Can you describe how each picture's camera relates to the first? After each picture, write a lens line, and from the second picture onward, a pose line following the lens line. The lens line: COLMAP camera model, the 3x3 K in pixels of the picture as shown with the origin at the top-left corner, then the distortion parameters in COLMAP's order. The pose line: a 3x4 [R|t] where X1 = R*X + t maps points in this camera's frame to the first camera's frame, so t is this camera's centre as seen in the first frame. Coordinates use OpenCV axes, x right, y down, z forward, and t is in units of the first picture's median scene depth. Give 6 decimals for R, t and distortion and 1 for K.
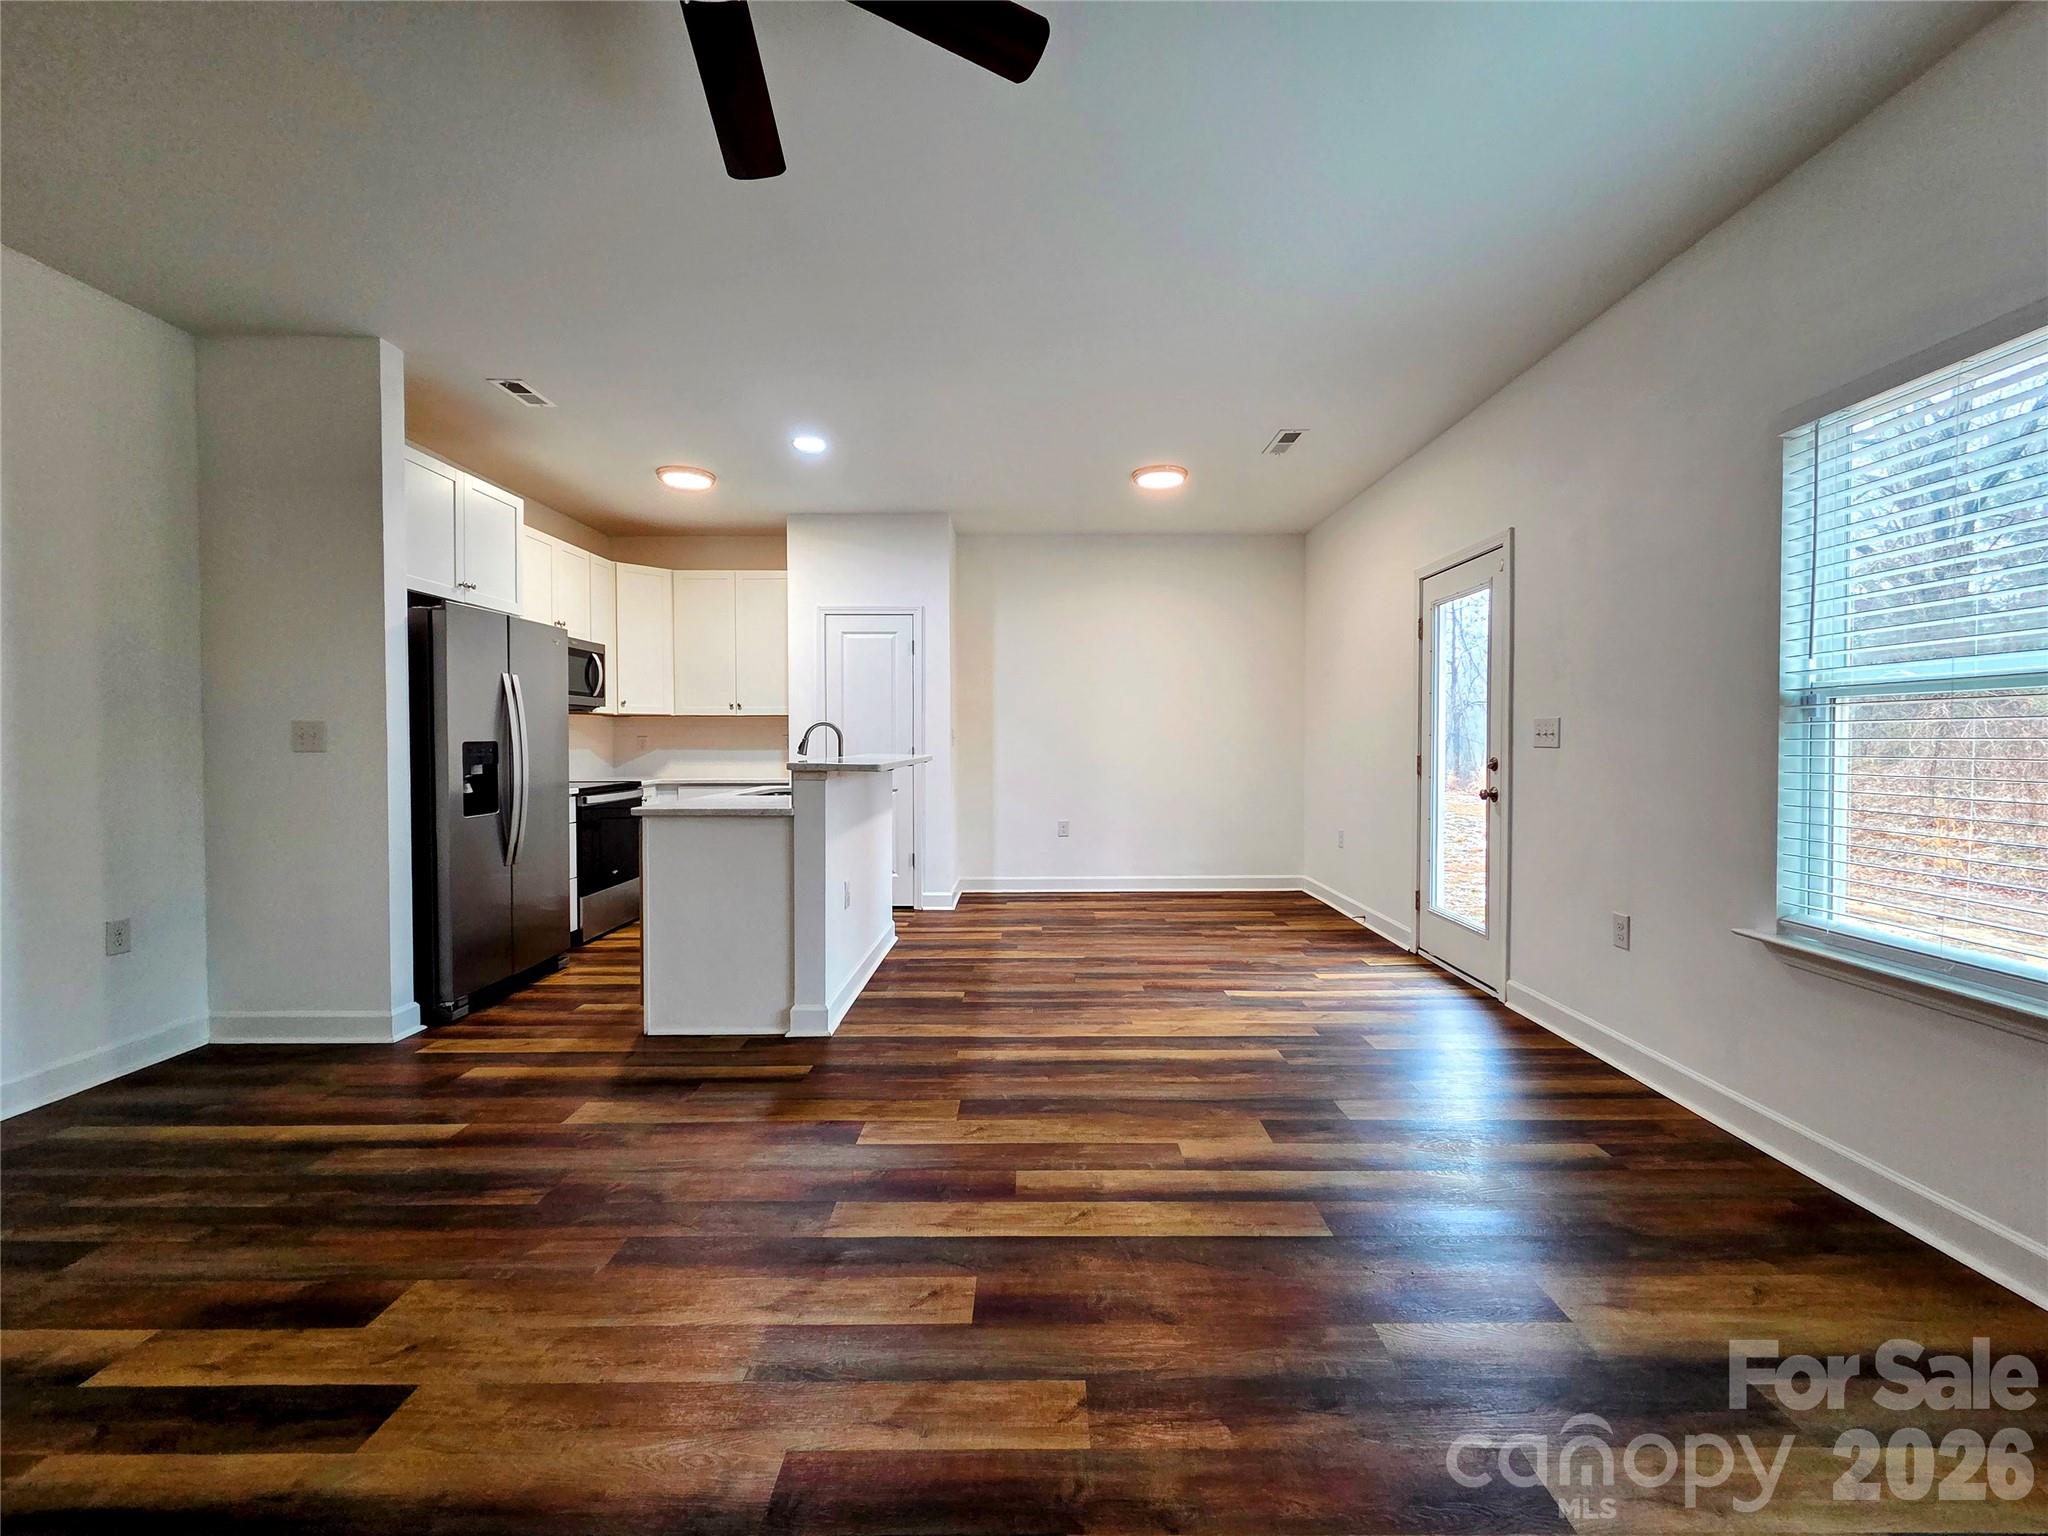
lens RADIAL K [[842.3, 0, 1048.4], [0, 842.3, 757.0], [0, 0, 1]] dist [0.005748, -0.002662]
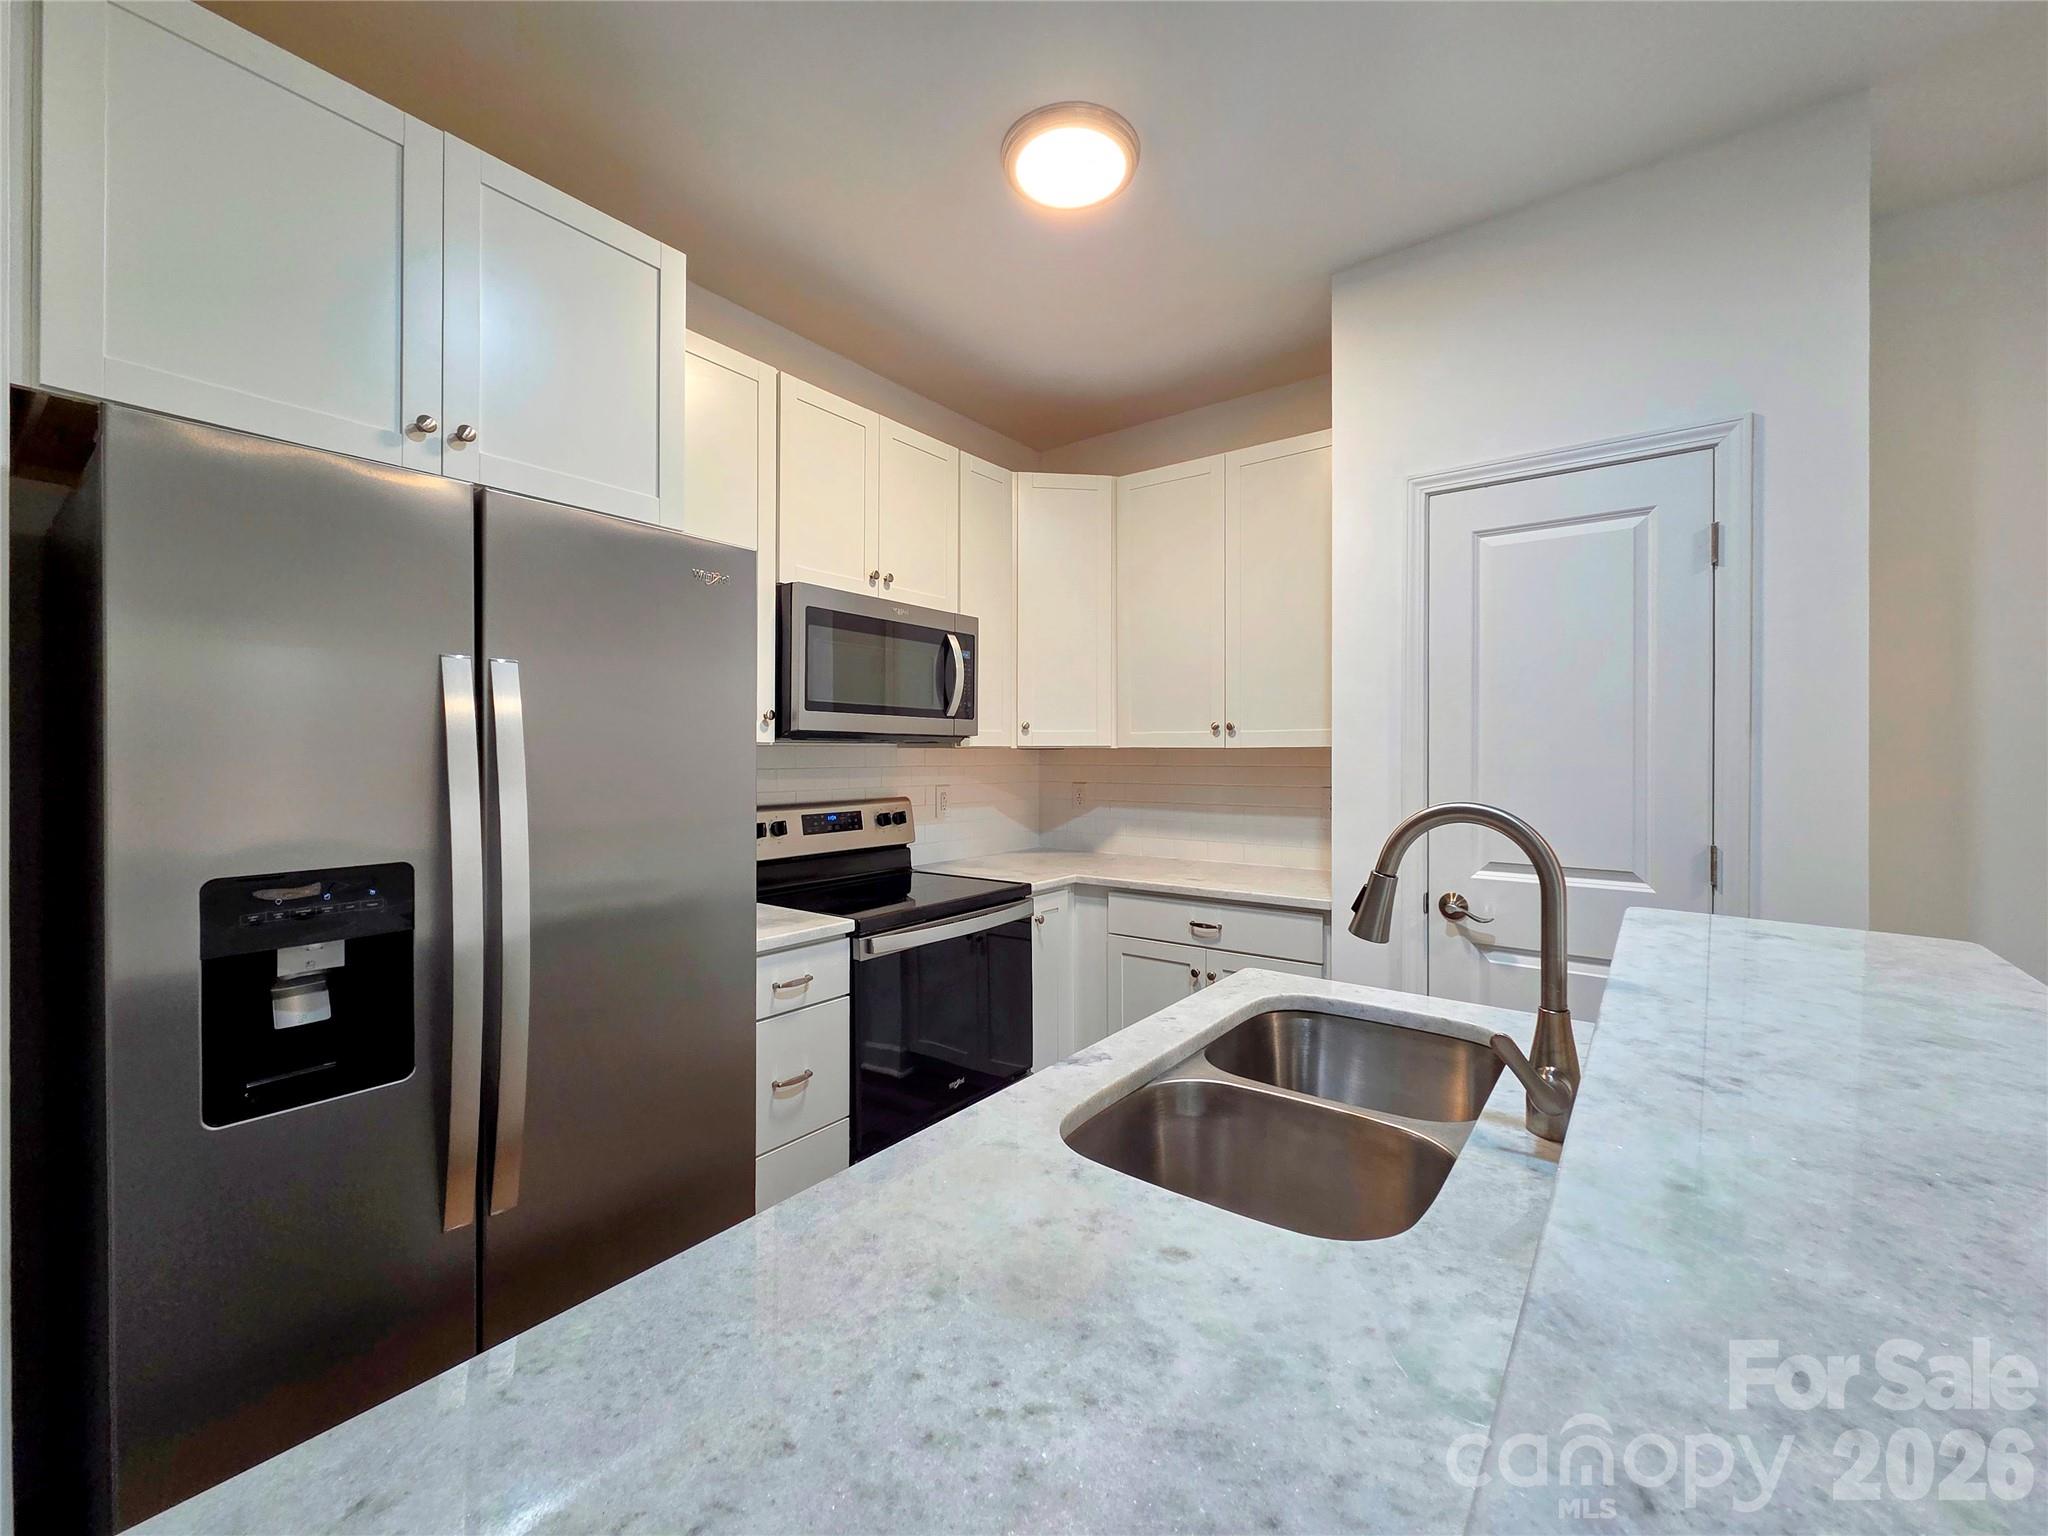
lens RADIAL K [[842.3, 0, 1037.7], [0, 842.3, 757.2], [0, 0, 1]] dist [0.005748, -0.002662]
pose [[0.790748, 0.006425, -0.612109, -0.271368], [-0.015972, 0.999821, -0.010139, -0.064557], [0.611934, 0.017794, 0.790709, 0.945178]]
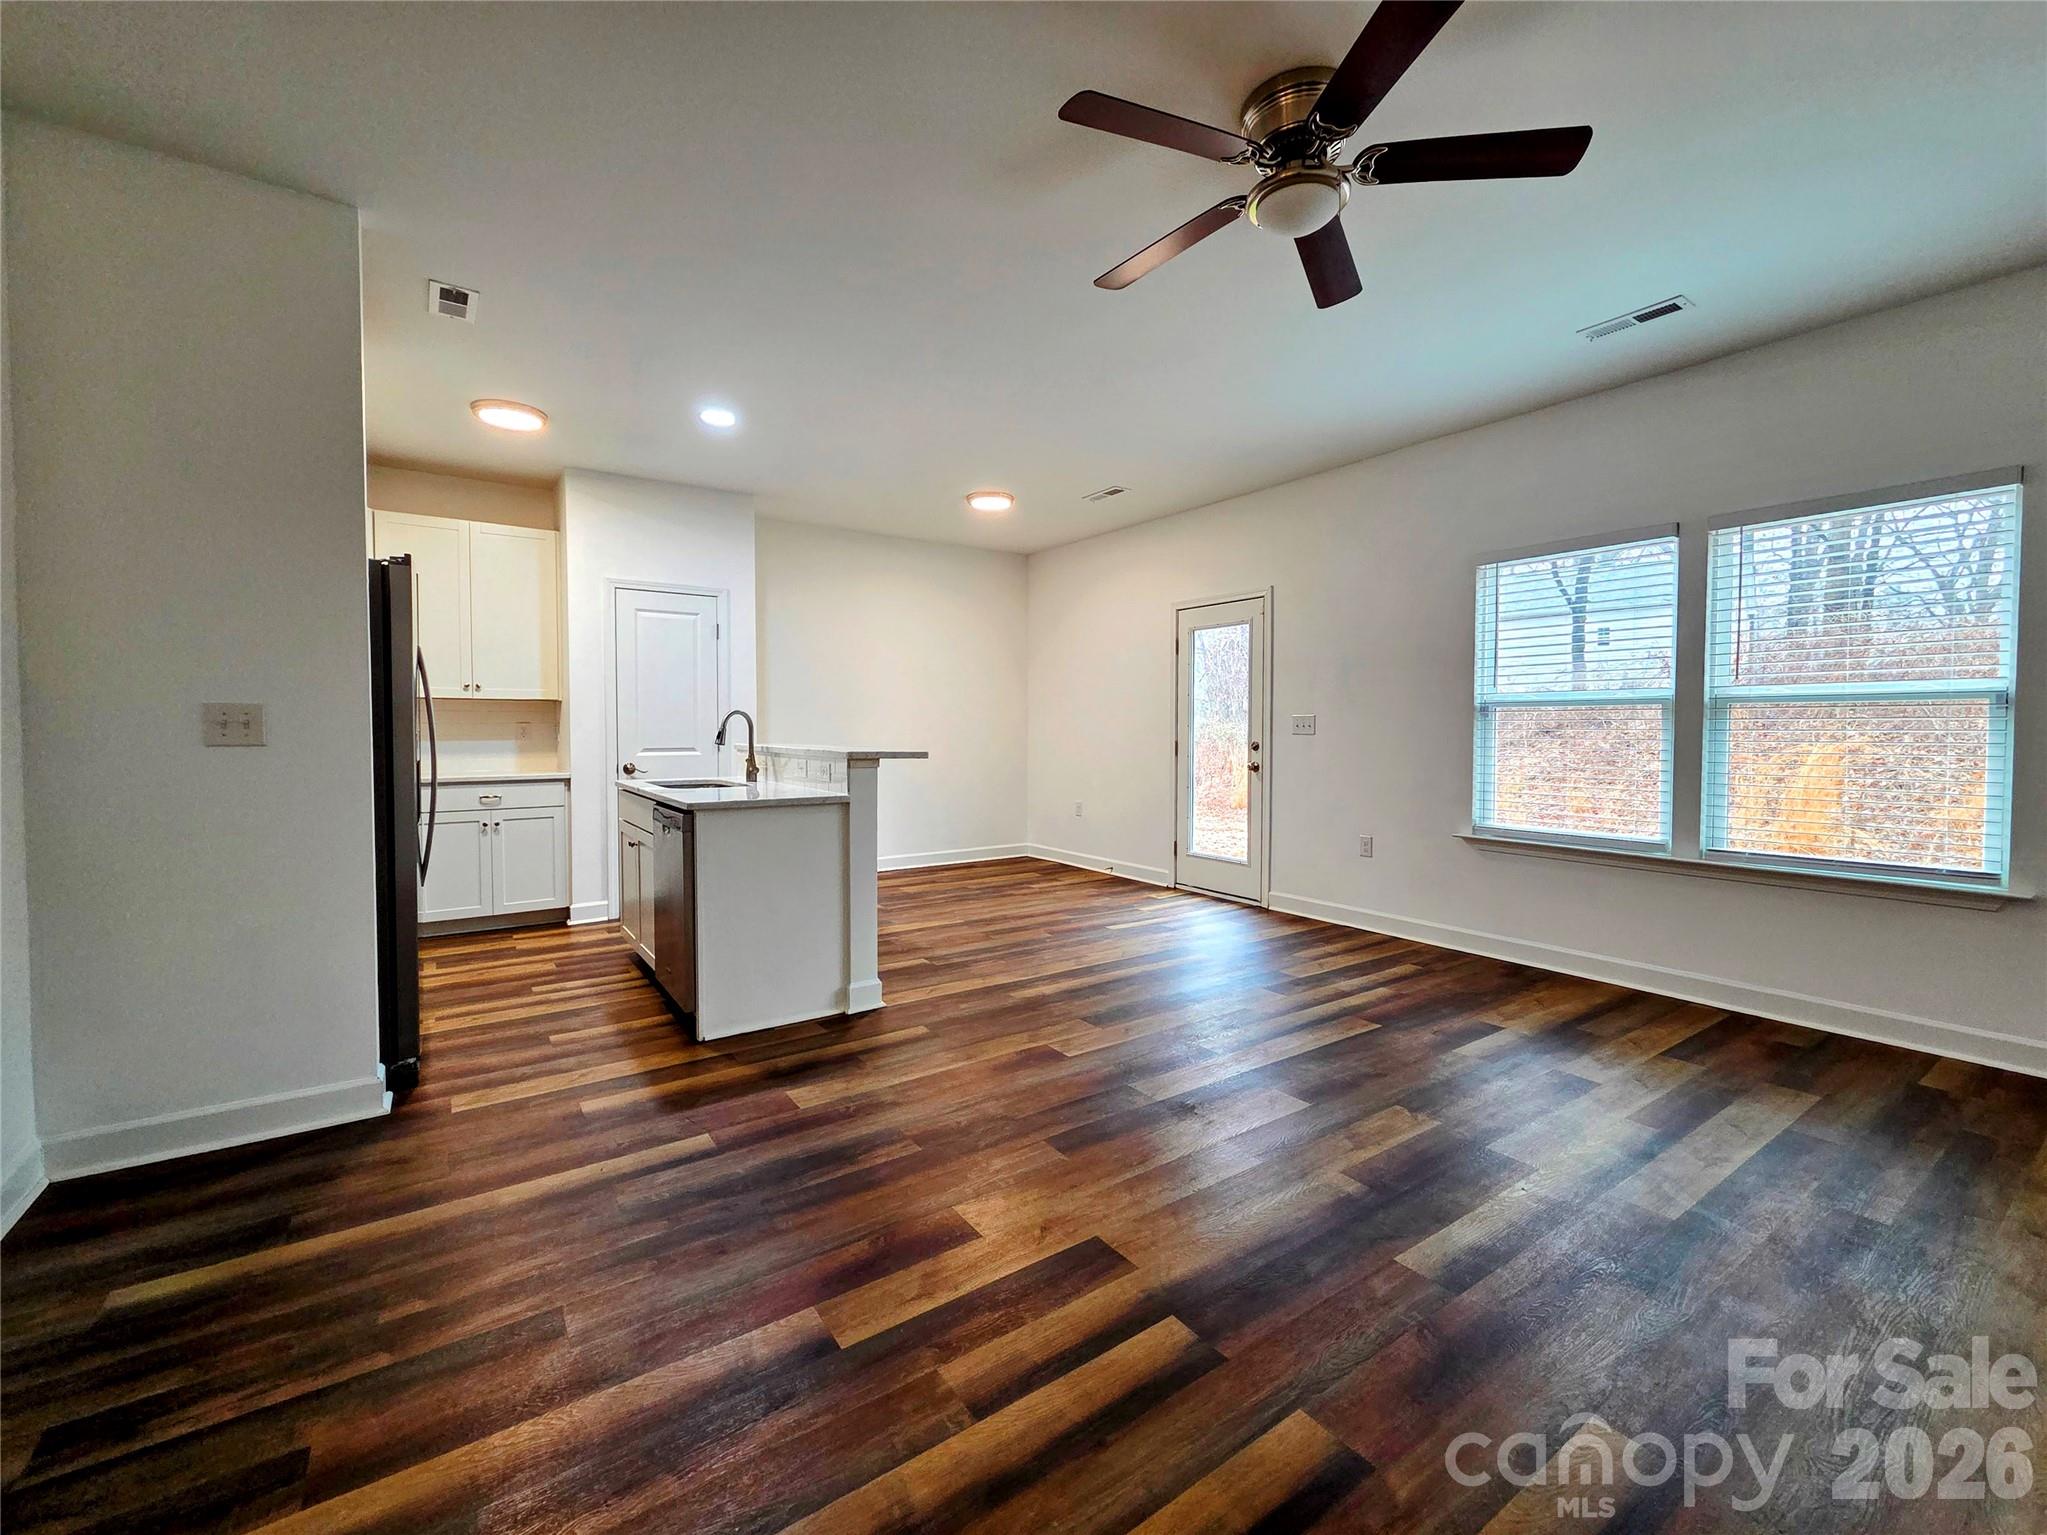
lens RADIAL K [[841.9, 0, 1051.8], [0, 841.9, 768.6], [0, 0, 1]] dist [0.005748, -0.002662]
pose [[0.820636, -0.025363, 0.570888, -0.653588], [0.009875, 0.999495, 0.030209, -0.001736], [-0.571365, -0.019153, 0.820472, 0.002743]]
